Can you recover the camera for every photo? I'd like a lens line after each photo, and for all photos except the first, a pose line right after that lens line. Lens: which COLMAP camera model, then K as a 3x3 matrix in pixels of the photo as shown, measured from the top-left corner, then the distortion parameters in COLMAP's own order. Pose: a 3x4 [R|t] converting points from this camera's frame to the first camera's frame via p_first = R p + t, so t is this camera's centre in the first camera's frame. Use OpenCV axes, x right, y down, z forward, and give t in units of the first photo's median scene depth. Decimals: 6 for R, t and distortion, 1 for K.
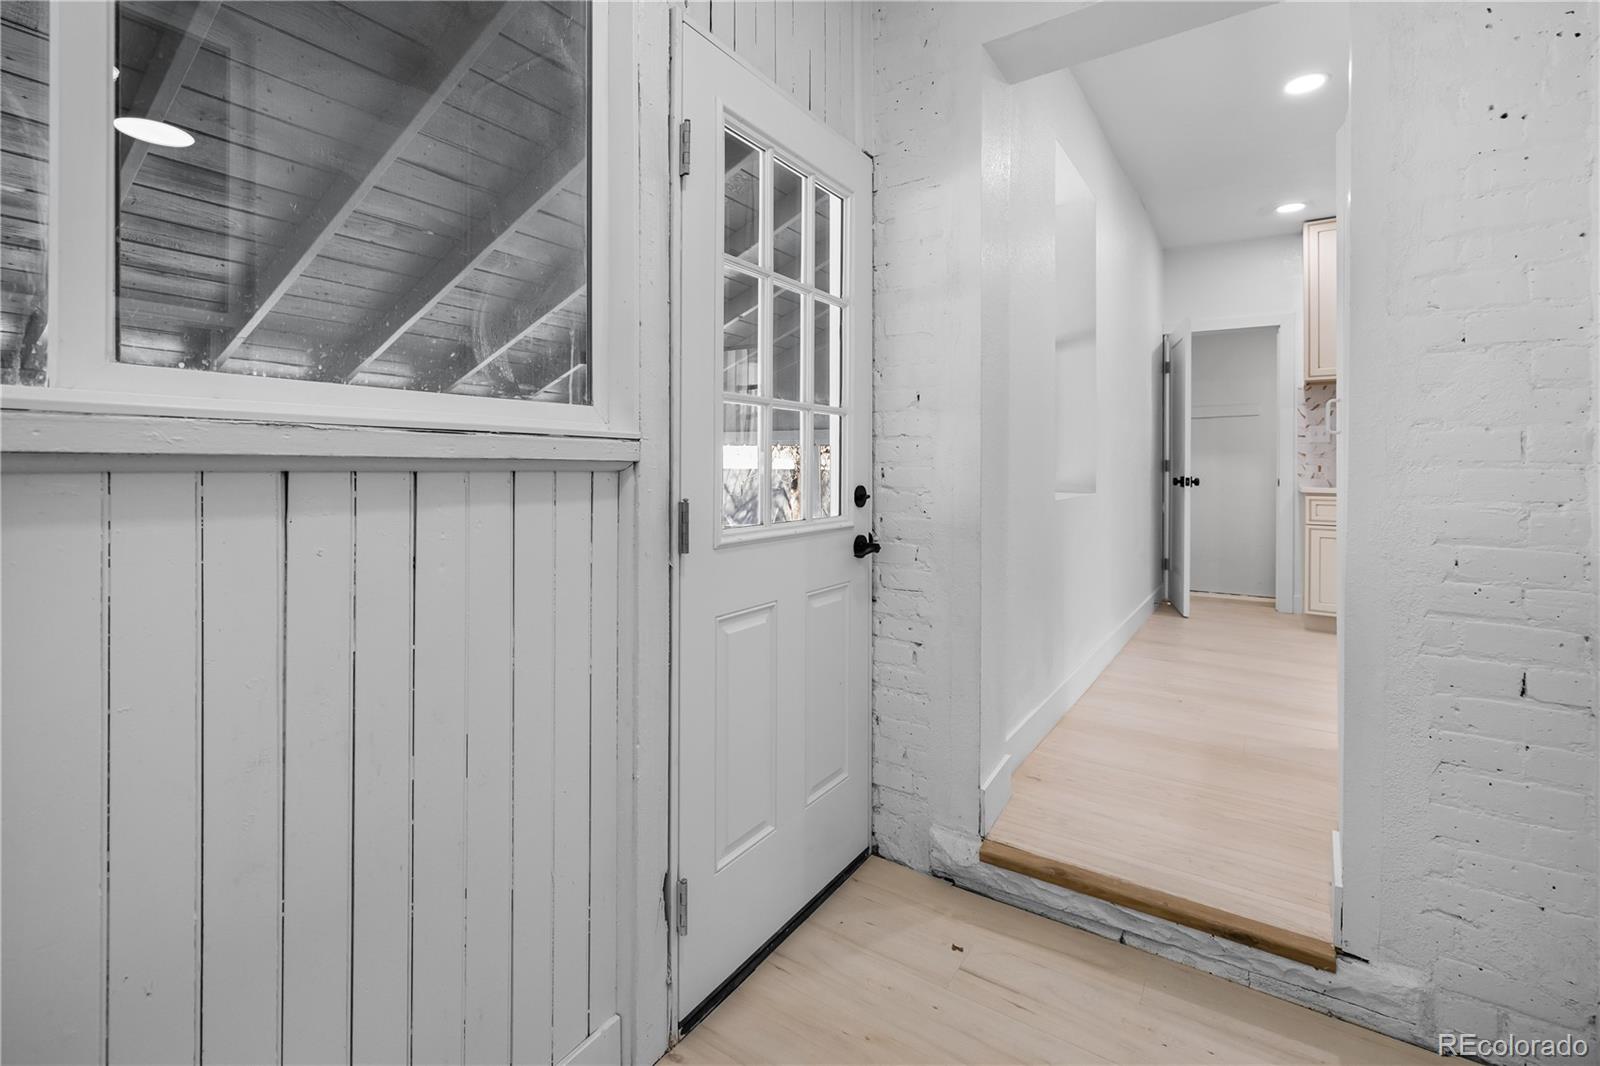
lens RADIAL K [[696.6, 0, 800.1], [0, 696.6, 466.6], [0, 0, 1]] dist [-0.000359, 0.000020]
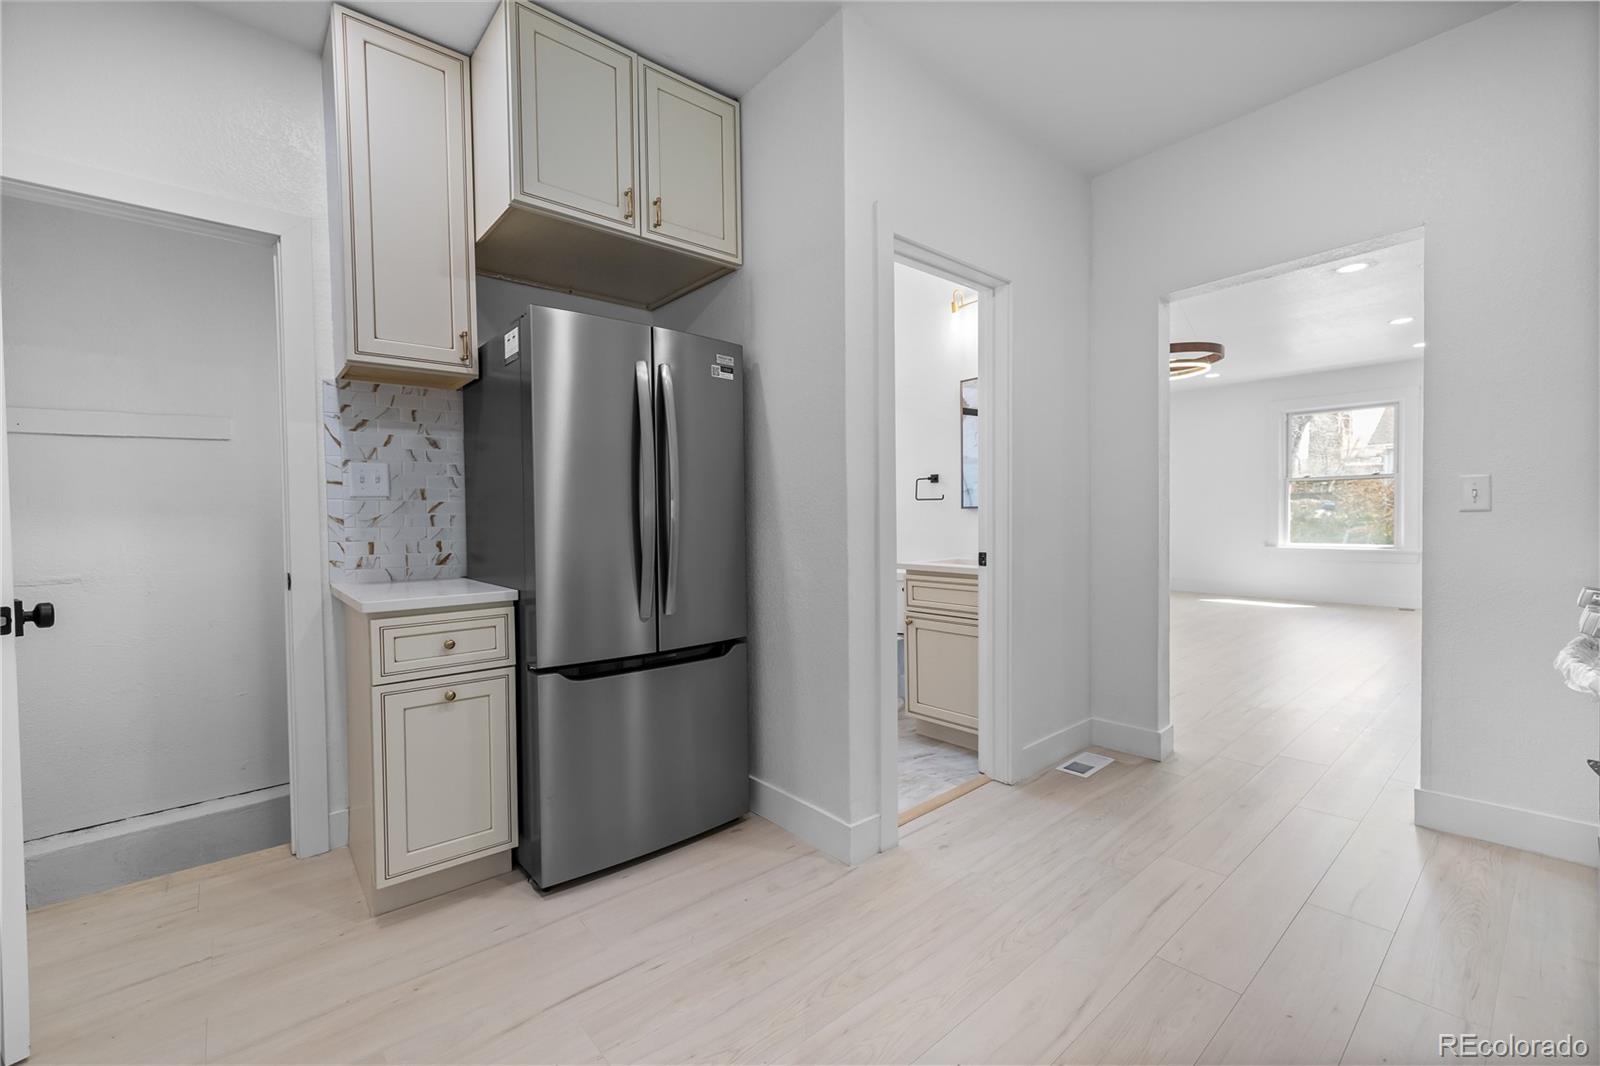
lens RADIAL K [[674.8, 0, 800.0], [0, 674.8, 533.0], [0, 0, 1]] dist [-0.000424, -0.000015]
pose [[0.266141, -0.030872, 0.963440, 0.356256], [0.015839, 0.999492, 0.027652, -0.016552], [-0.963804, 0.007900, 0.266495, 0.567833]]
